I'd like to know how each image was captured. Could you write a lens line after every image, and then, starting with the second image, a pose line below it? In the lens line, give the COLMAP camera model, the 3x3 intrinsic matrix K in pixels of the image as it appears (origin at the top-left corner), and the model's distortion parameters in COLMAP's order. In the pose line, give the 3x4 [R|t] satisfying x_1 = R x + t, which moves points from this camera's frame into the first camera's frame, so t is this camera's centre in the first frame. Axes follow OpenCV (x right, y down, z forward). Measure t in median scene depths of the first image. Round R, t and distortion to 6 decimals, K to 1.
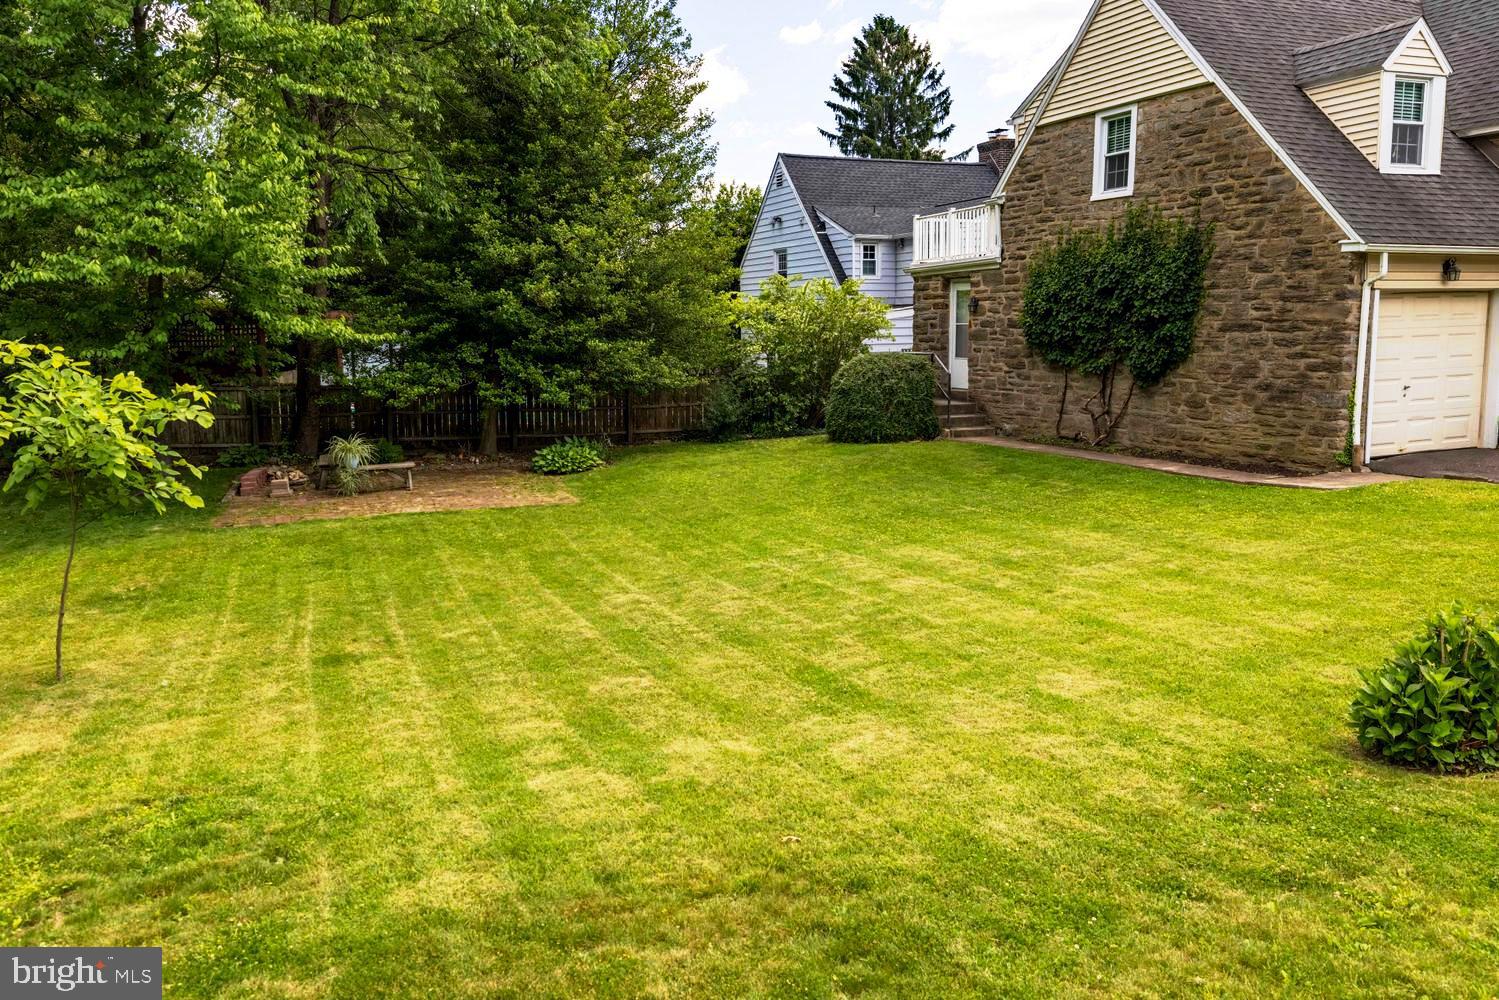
lens RADIAL K [[1119.8, 0, 748.5], [0, 1119.8, 479.5], [0, 0, 1]] dist [0.004676, -0.007585]
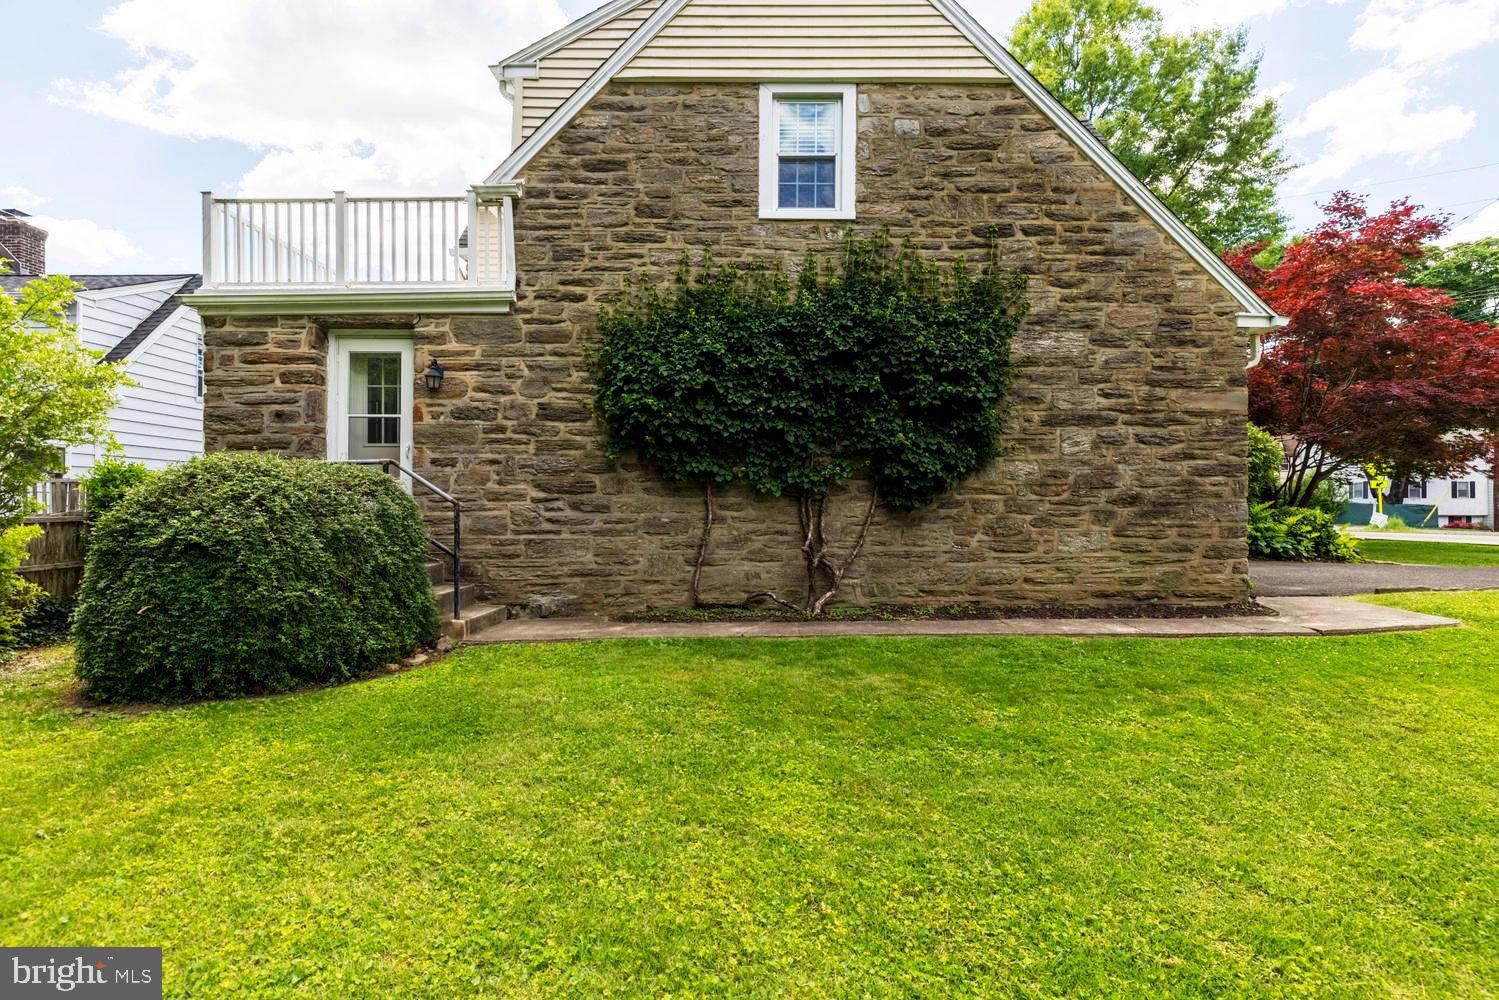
lens RADIAL K [[729.9, 0, 749.5], [0, 729.9, 500.0], [0, 0, 1]] dist [0.002207, 0.000138]
pose [[0.386185, 0.016849, 0.922267, -0.075766], [0.122579, 0.990028, -0.069415, -0.075329], [-0.914240, 0.139858, 0.380269, 0.987158]]
